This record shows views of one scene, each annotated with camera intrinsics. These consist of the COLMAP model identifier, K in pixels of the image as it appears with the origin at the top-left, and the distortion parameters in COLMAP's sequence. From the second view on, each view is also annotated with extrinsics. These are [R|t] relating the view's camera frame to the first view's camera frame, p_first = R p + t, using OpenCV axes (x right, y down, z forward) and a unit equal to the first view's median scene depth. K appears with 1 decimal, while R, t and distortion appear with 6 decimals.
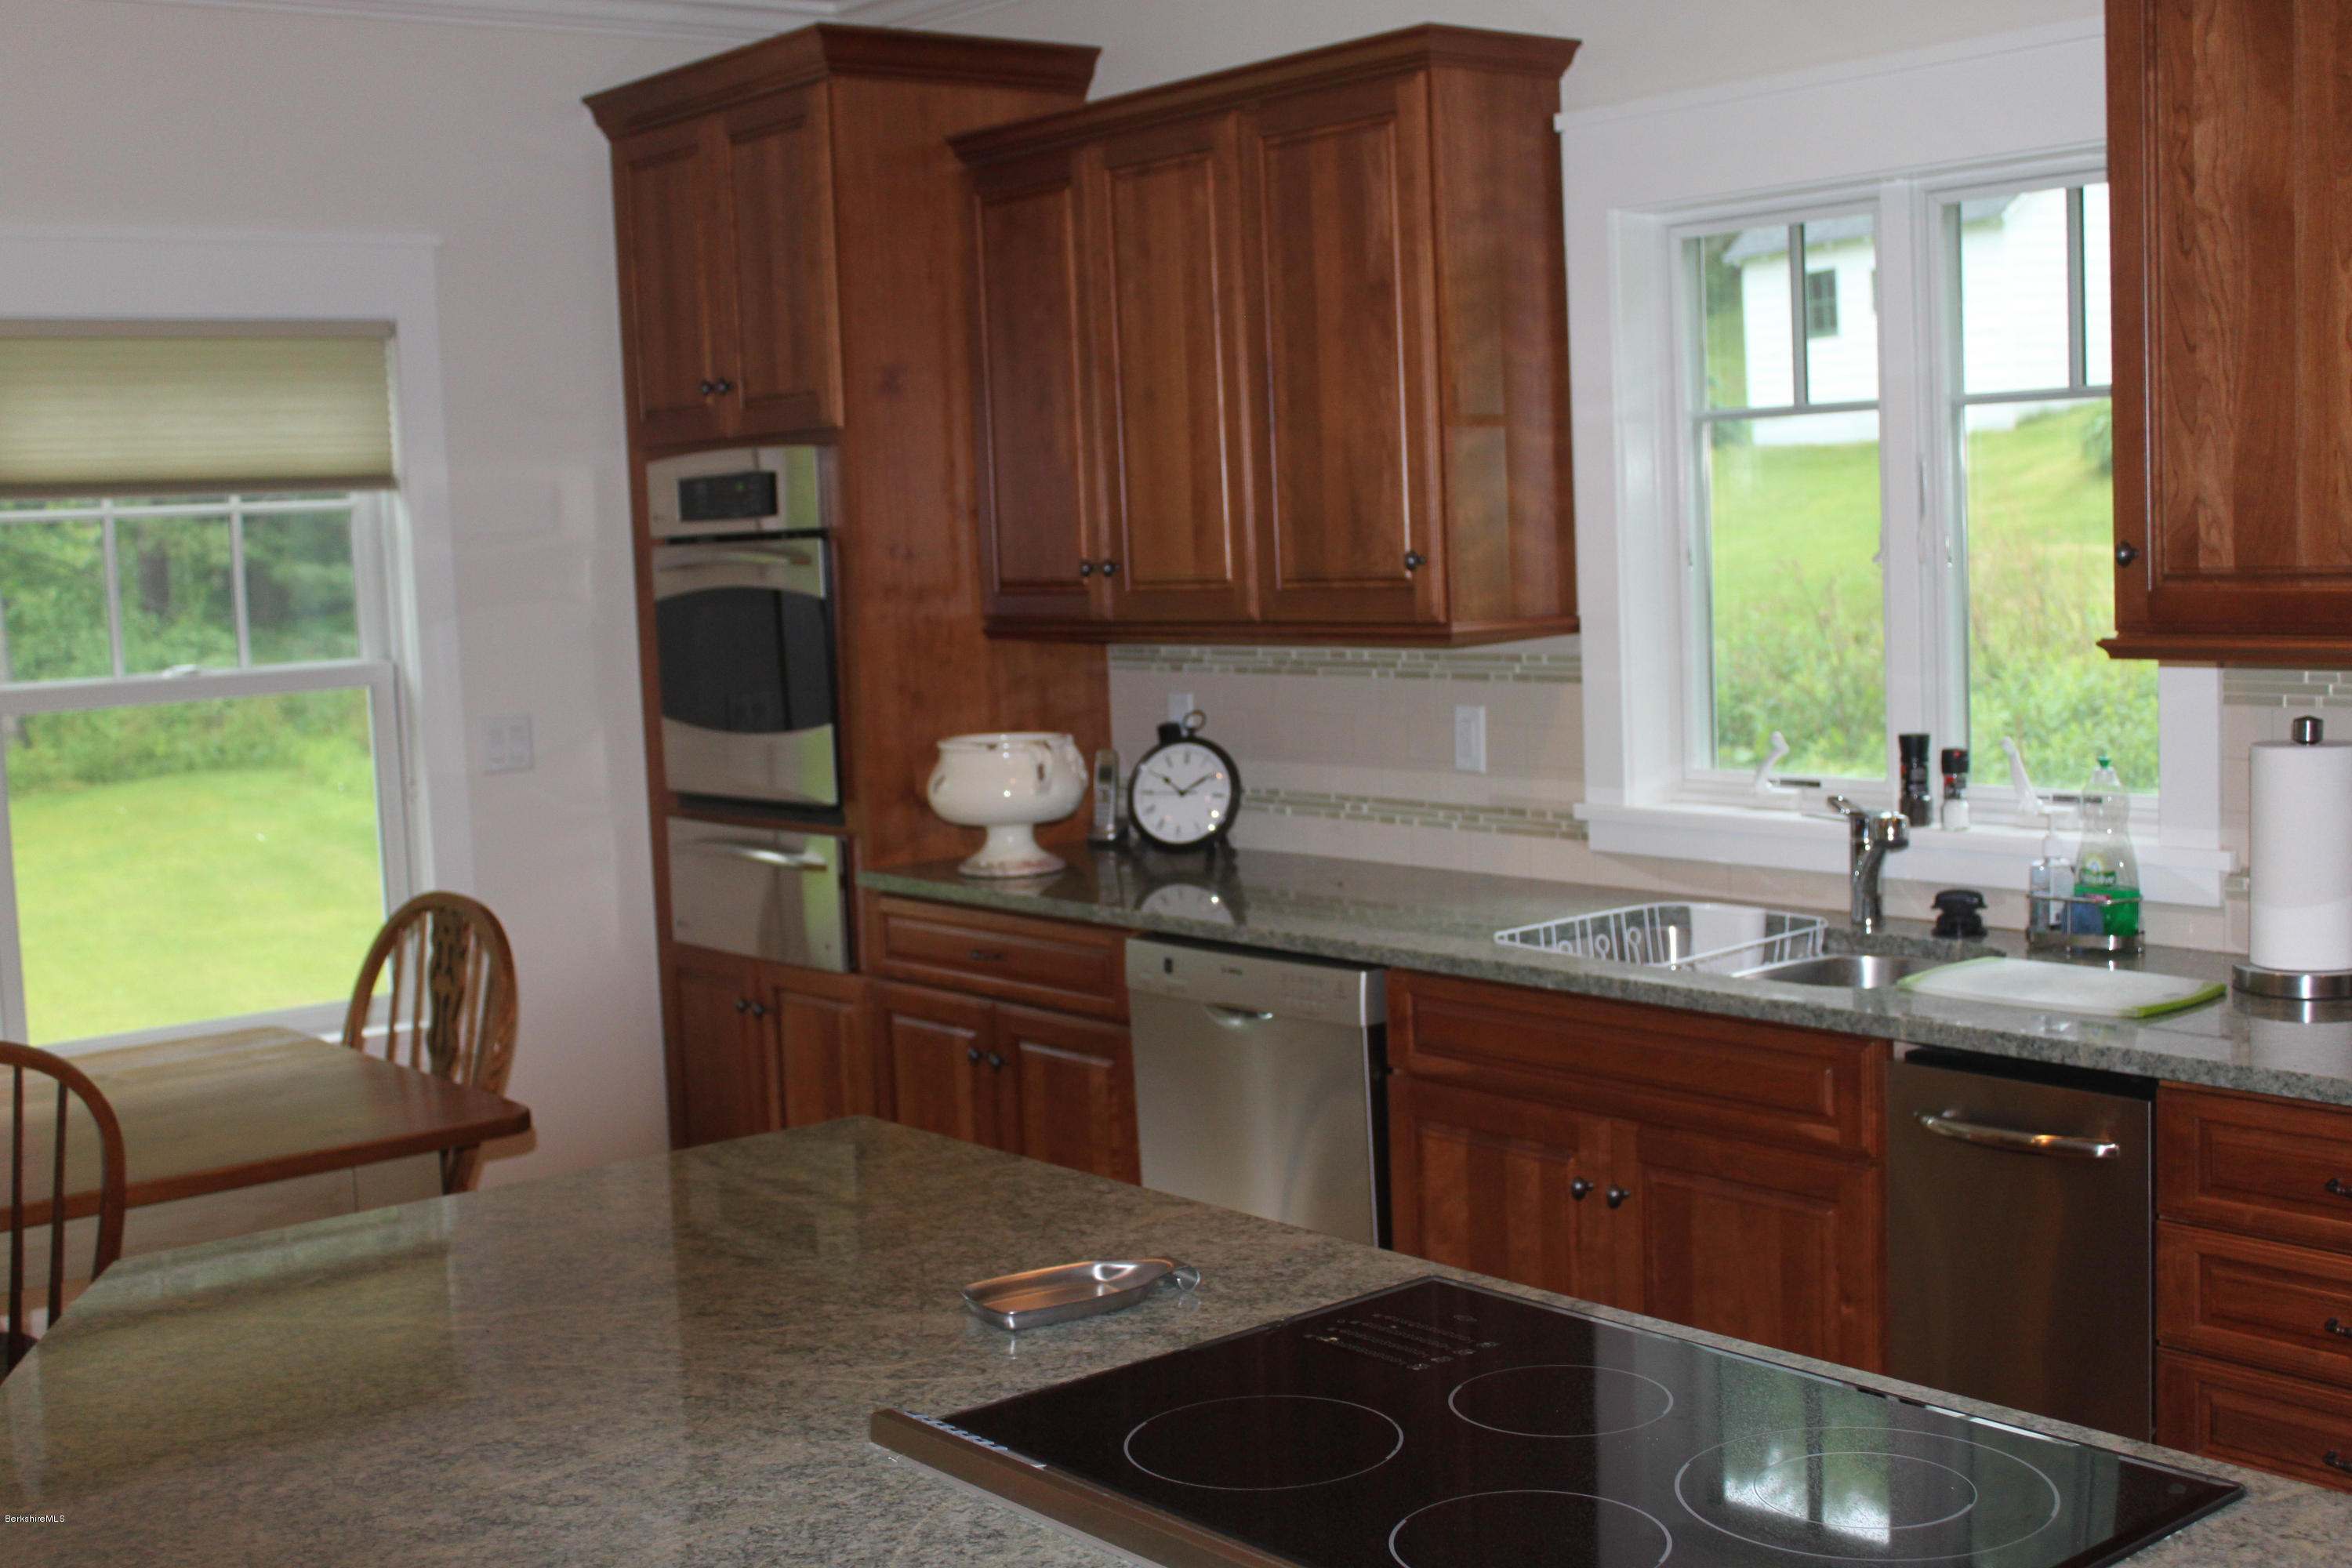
lens RADIAL K [[2787.9, 0, 1176.0], [0, 2787.9, 784.0], [0, 0, 1]] dist [-0.077614, 0.234019]
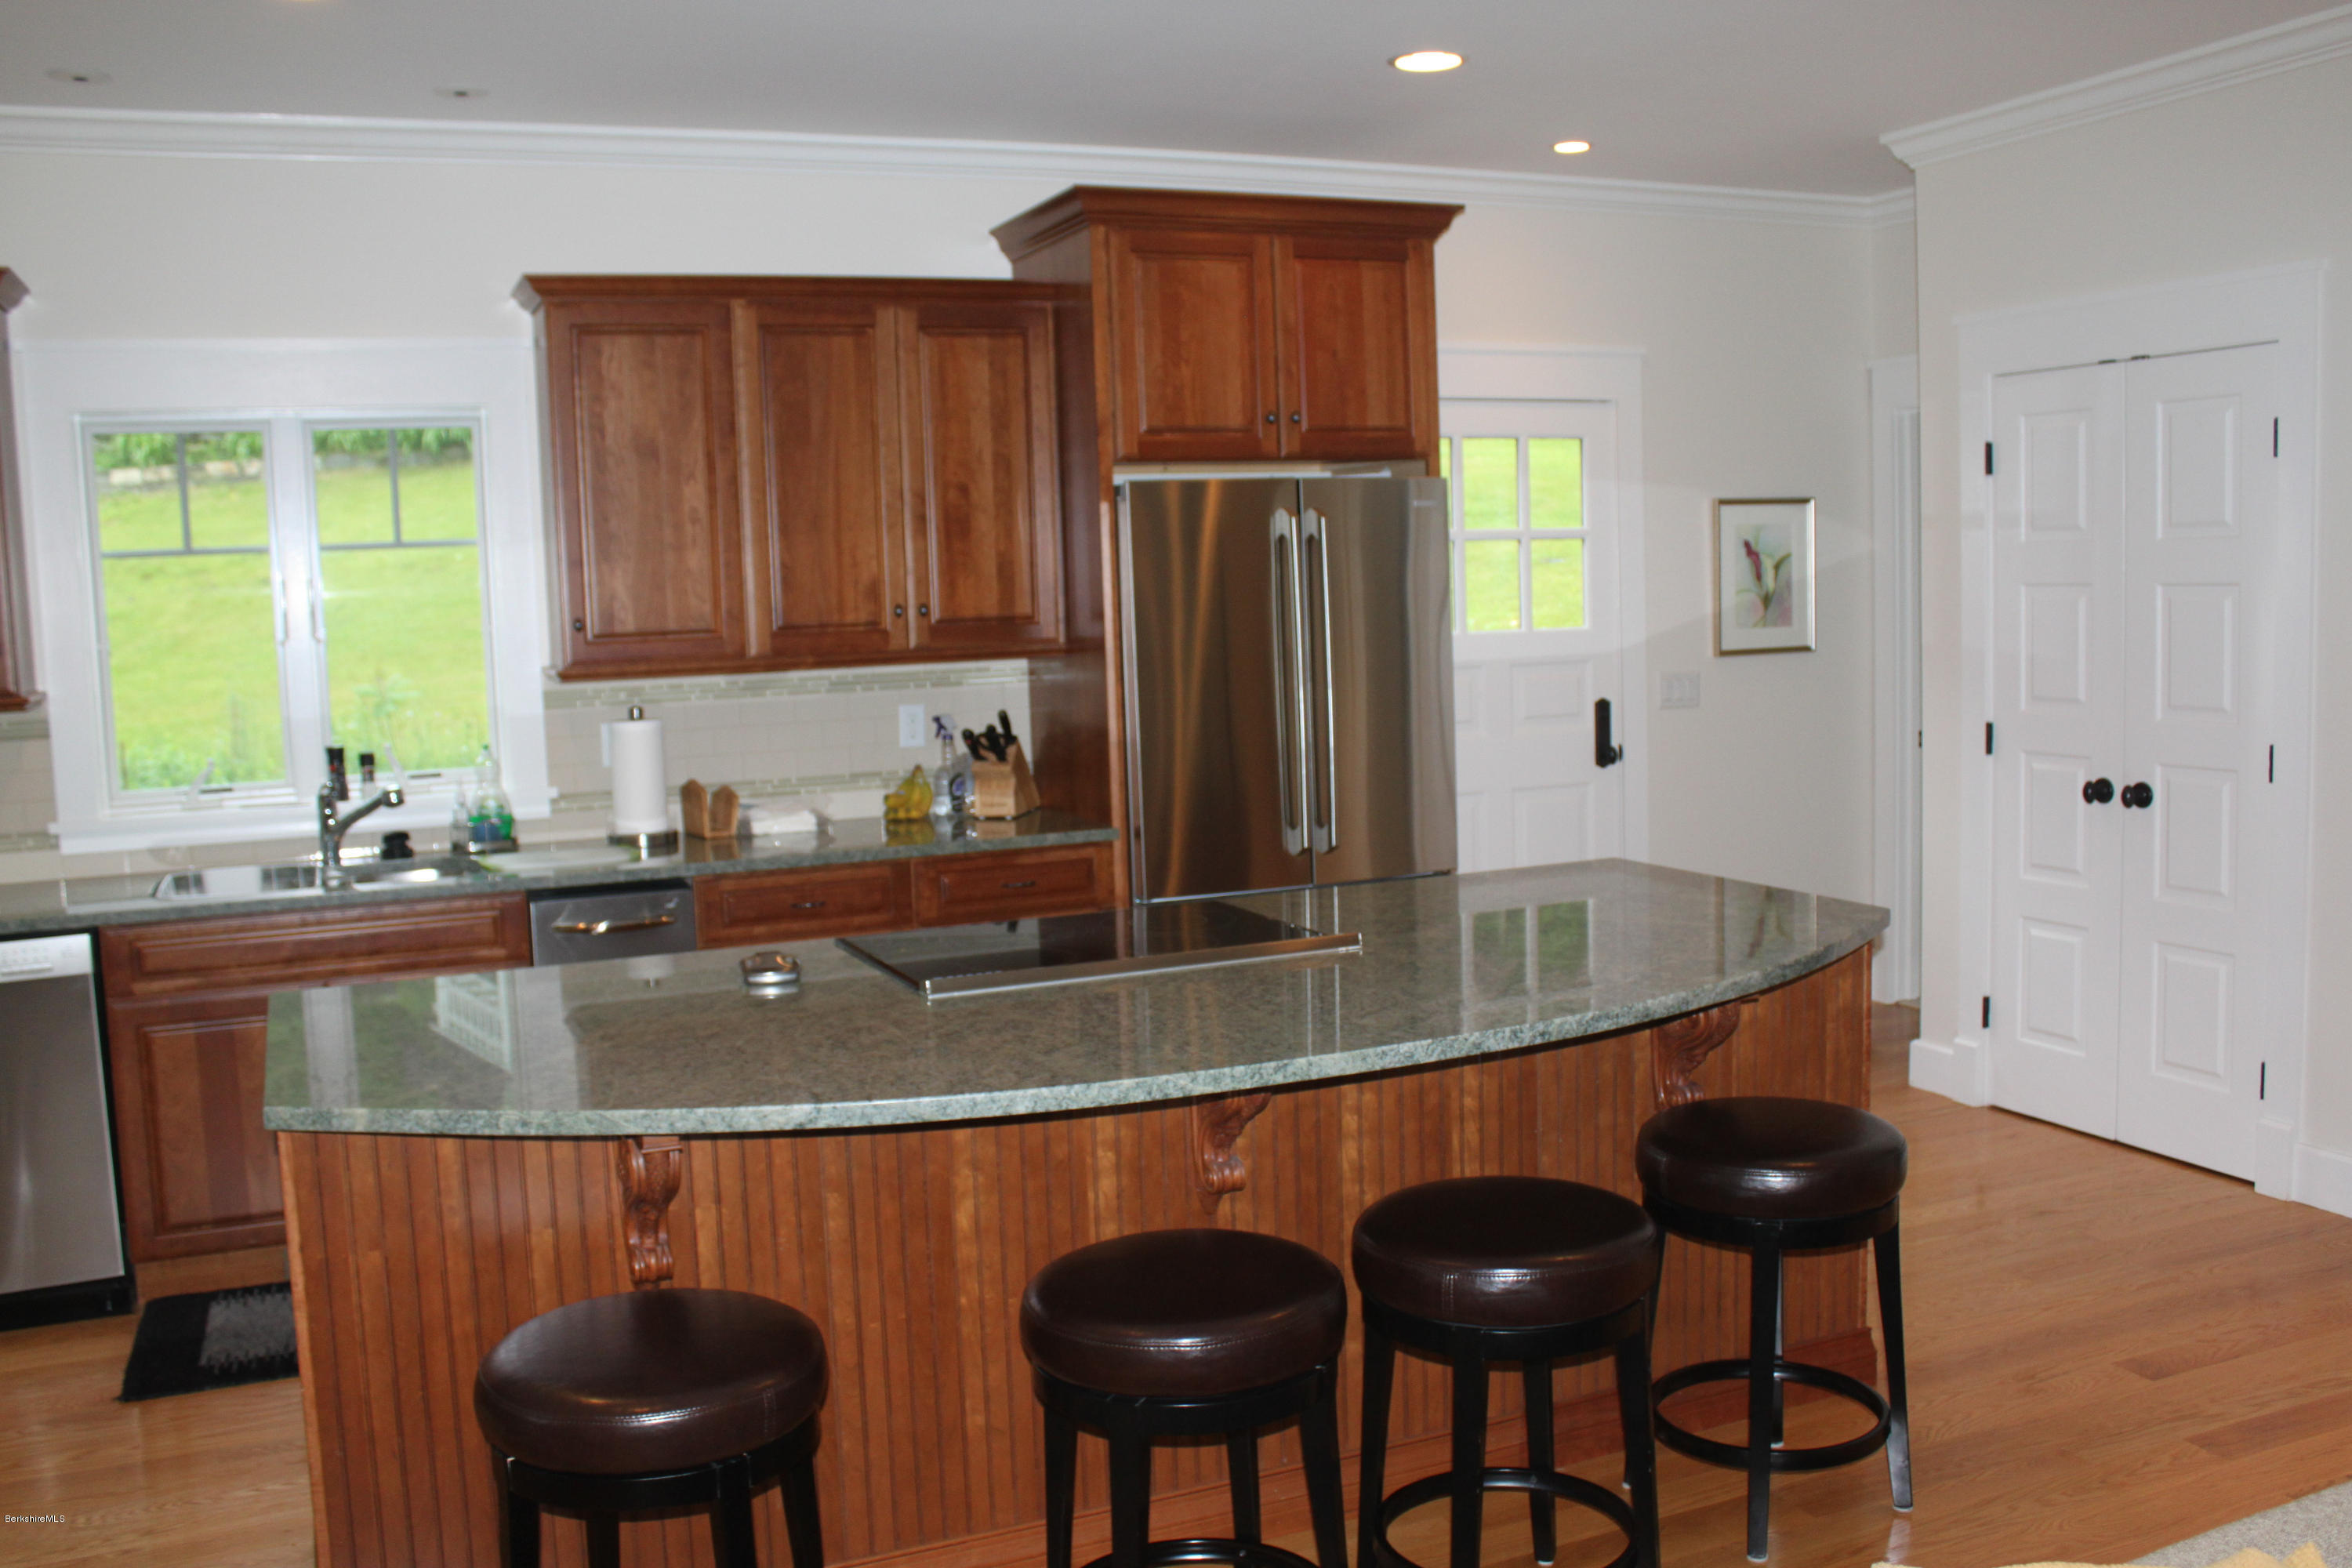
lens RADIAL K [[2072.9, 0, 1182.7], [0, 2072.9, 769.0], [0, 0, 1]] dist [-0.151186, 0.134205]
pose [[0.276888, -0.057063, 0.959206, -0.647206], [0.117570, 0.992747, 0.025121, 0.021007], [-0.953682, 0.105819, 0.281589, 0.154172]]
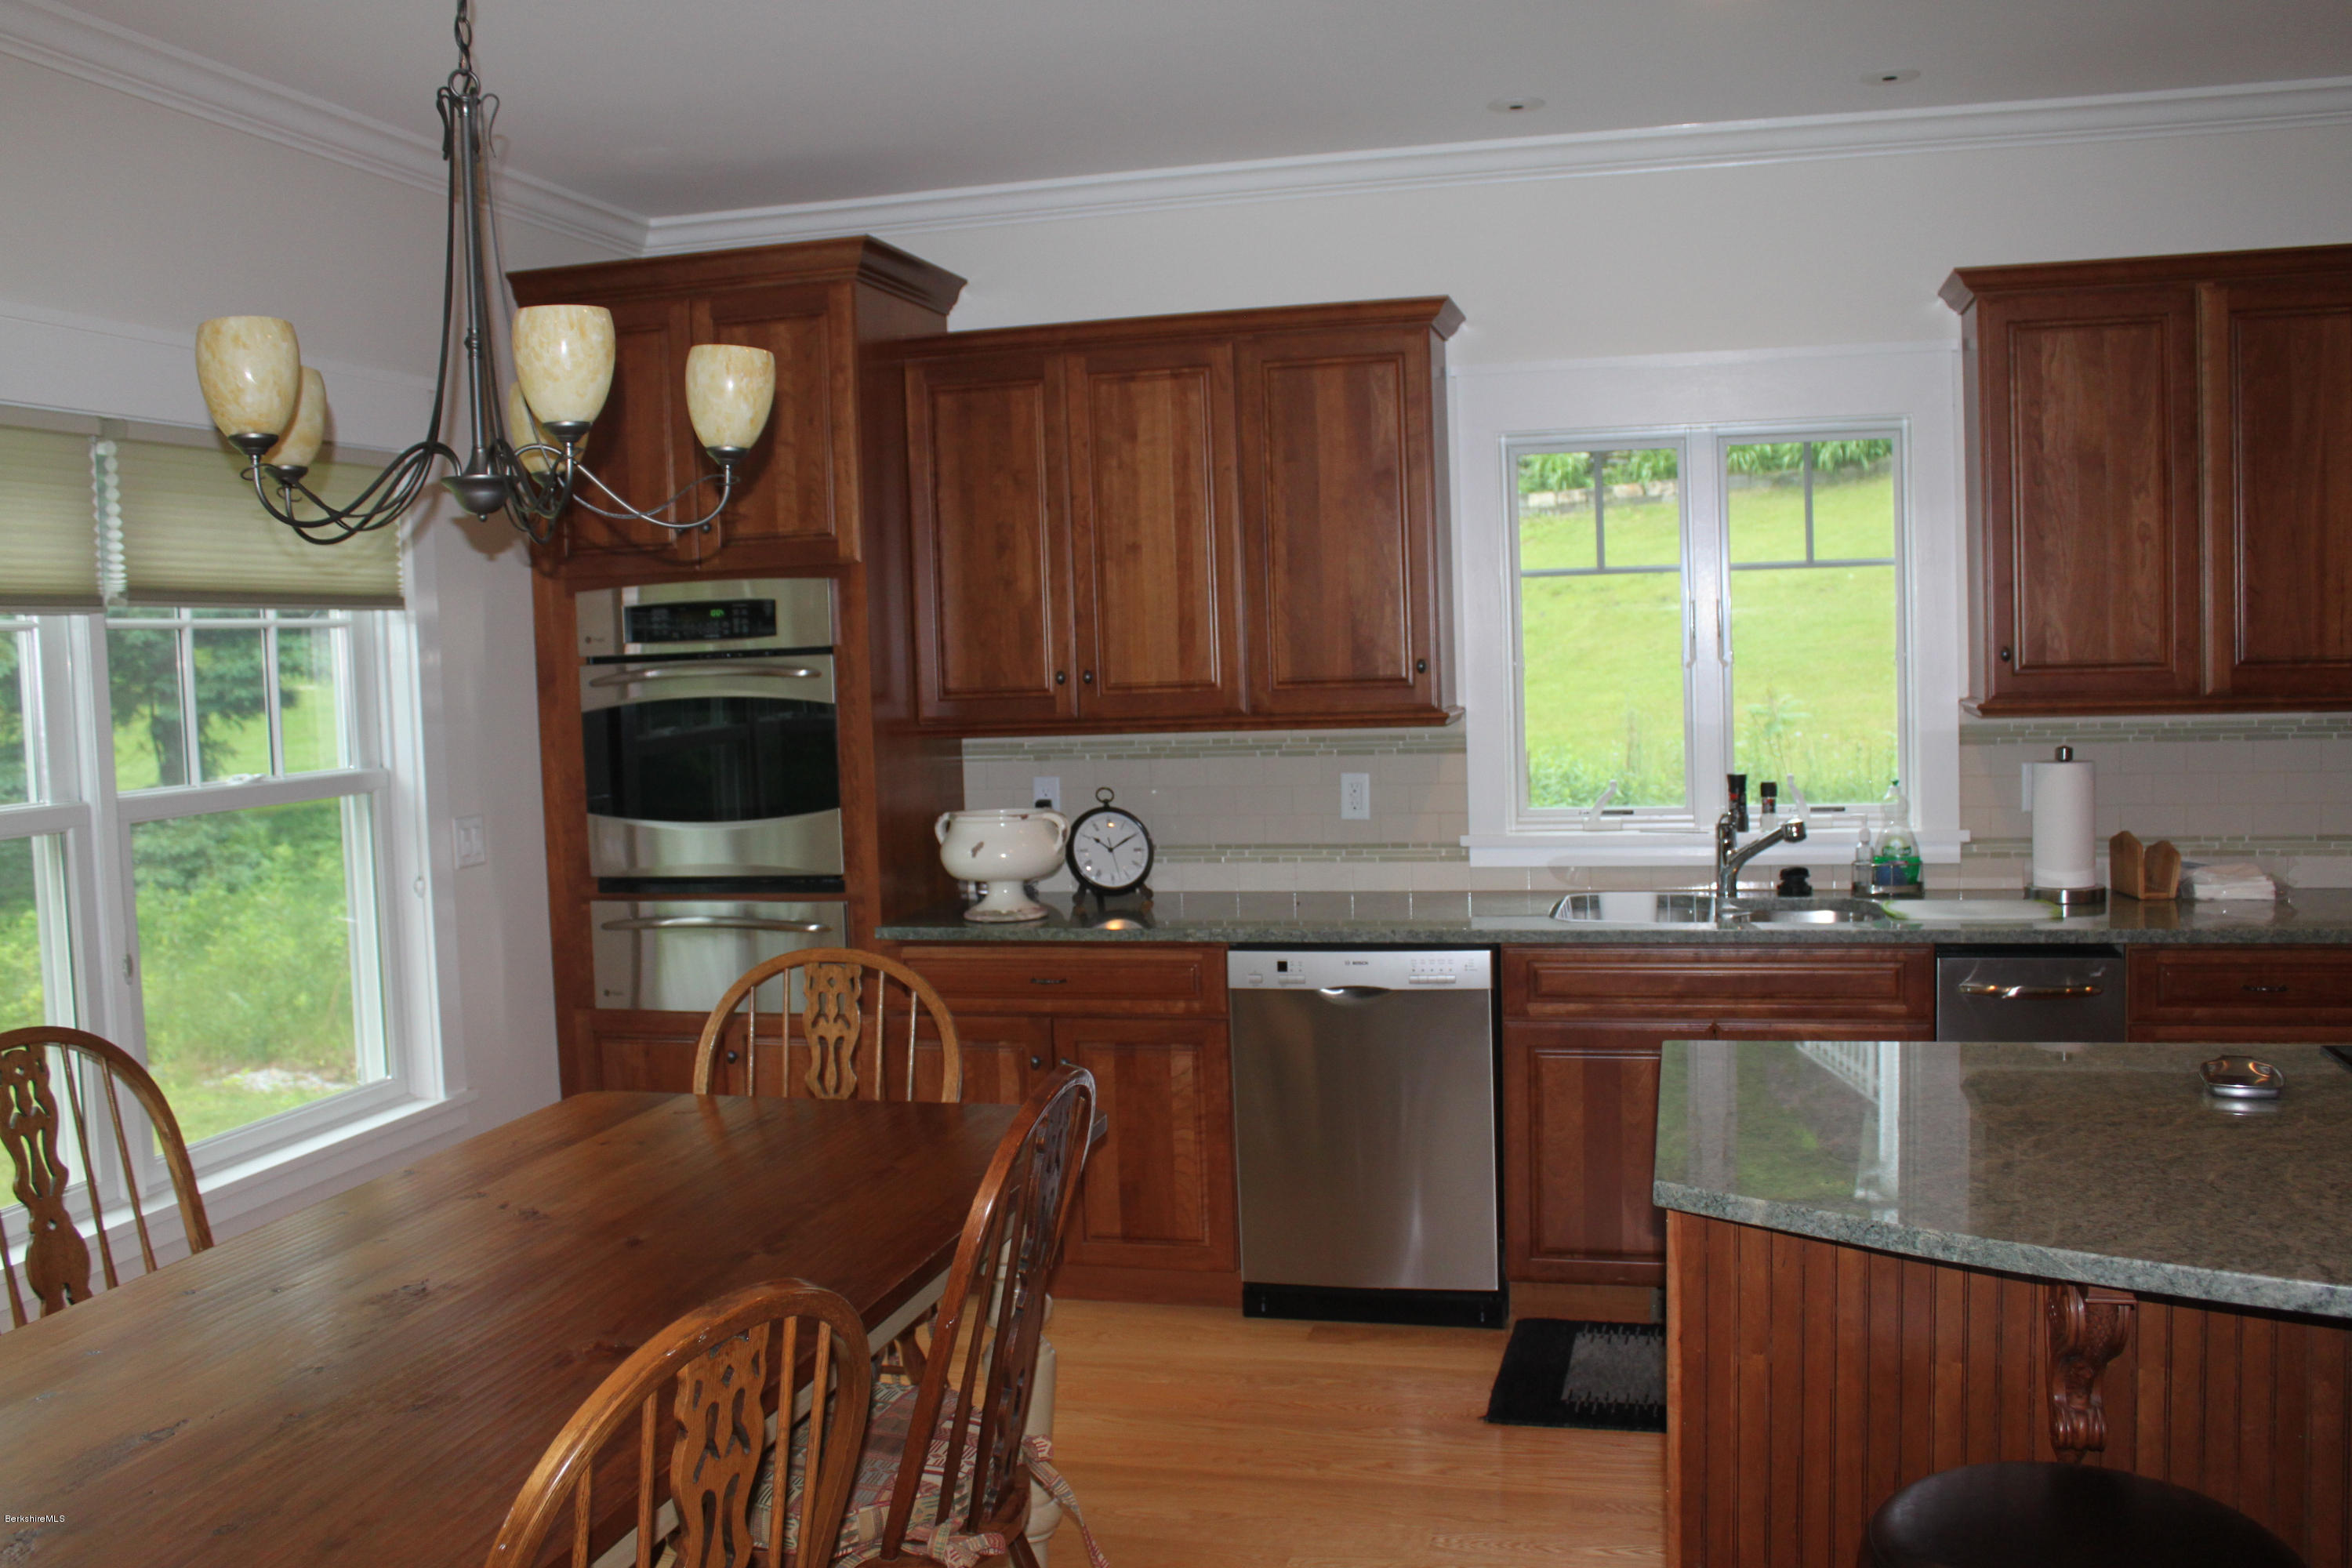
lens RADIAL K [[2072.9, 0, 1182.7], [0, 2072.9, 769.0], [0, 0, 1]] dist [-0.151186, 0.134205]
pose [[0.803216, -0.020404, 0.595339, -0.591733], [0.057191, 0.997438, -0.042976, 0.009916], [-0.592936, 0.068567, 0.802325, 0.210375]]
